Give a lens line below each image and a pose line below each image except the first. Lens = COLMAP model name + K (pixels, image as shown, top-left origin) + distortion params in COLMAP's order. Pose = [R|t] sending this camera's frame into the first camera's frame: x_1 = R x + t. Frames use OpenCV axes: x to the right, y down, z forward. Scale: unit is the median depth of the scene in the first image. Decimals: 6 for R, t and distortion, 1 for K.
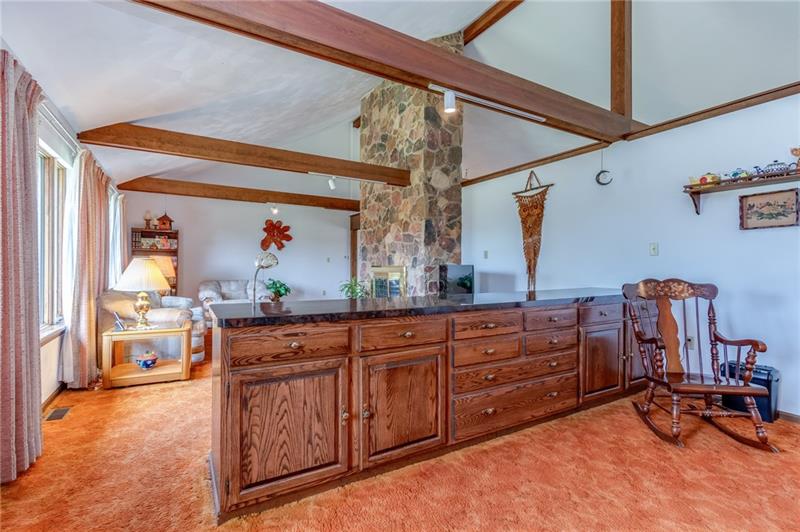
lens RADIAL K [[367.3, 0, 391.8], [0, 367.3, 264.9], [0, 0, 1]] dist [-0.002110, -0.000336]
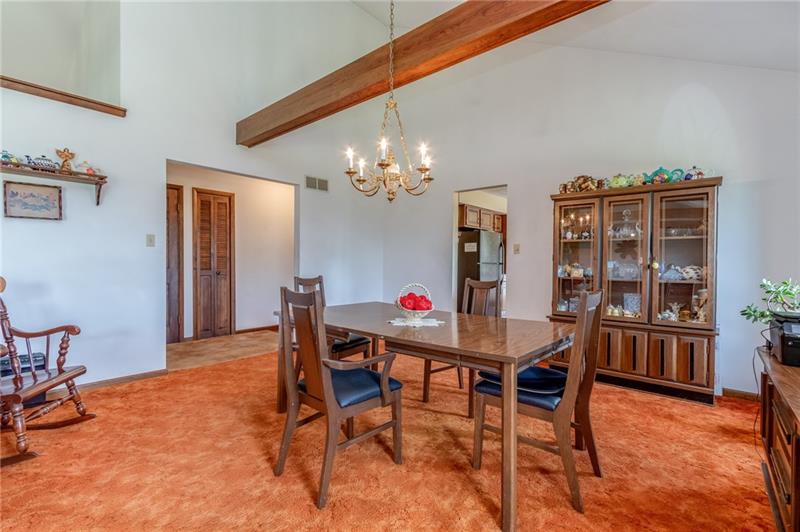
lens RADIAL K [[367.3, 0, 391.8], [0, 367.3, 264.9], [0, 0, 1]] dist [-0.002110, -0.000336]
pose [[-0.325320, -0.014887, 0.945487, -0.290224], [-0.015301, 0.999828, 0.010478, 0.002747], [-0.945480, -0.011058, -0.325492, 0.411338]]
